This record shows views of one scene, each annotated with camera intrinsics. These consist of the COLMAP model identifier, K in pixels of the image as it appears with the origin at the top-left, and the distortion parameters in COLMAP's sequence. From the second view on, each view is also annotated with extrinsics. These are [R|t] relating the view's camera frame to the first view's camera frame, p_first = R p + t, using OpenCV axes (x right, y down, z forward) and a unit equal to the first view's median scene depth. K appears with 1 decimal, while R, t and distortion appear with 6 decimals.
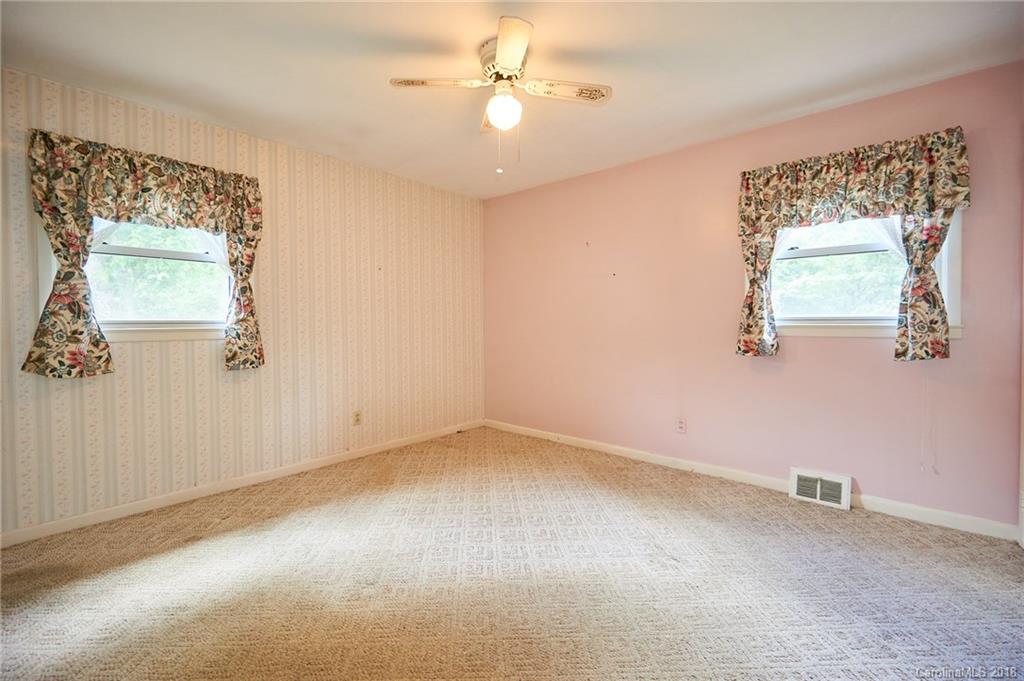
lens RADIAL K [[447.2, 0, 511.3], [0, 447.2, 327.0], [0, 0, 1]] dist [-0.000785, -0.000259]
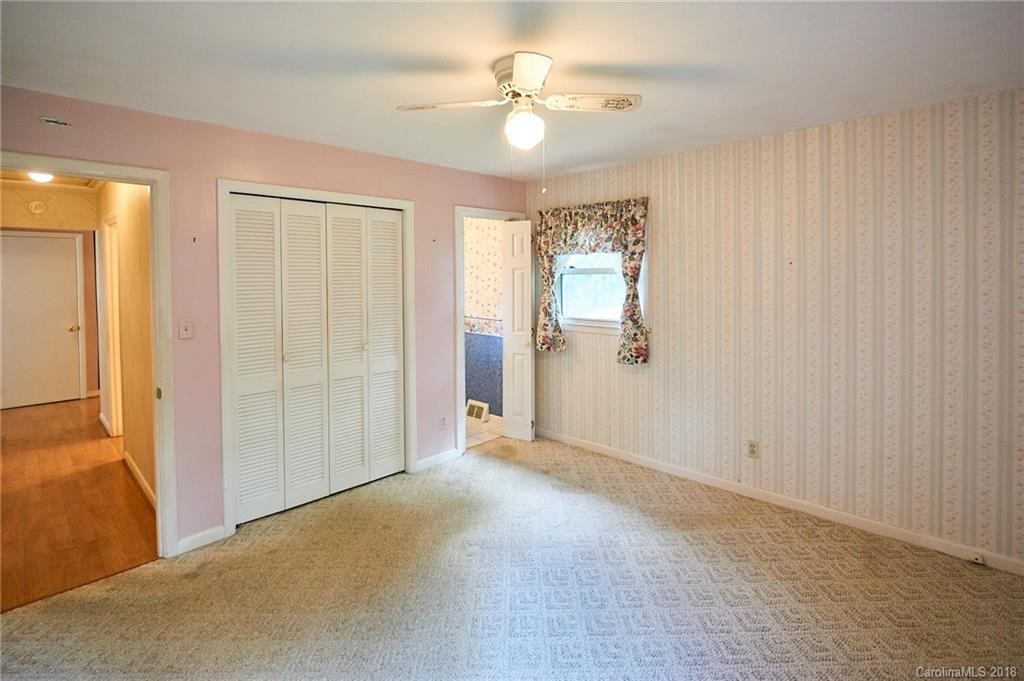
lens RADIAL K [[495.9, 0, 509.1], [0, 495.9, 287.1], [0, 0, 1]] dist [0.001367, 0.000145]
pose [[-0.058209, 0.028667, -0.997893, 0.811242], [-0.002669, 0.999580, 0.028871, -0.164491], [0.998301, 0.004344, -0.058108, 0.857281]]
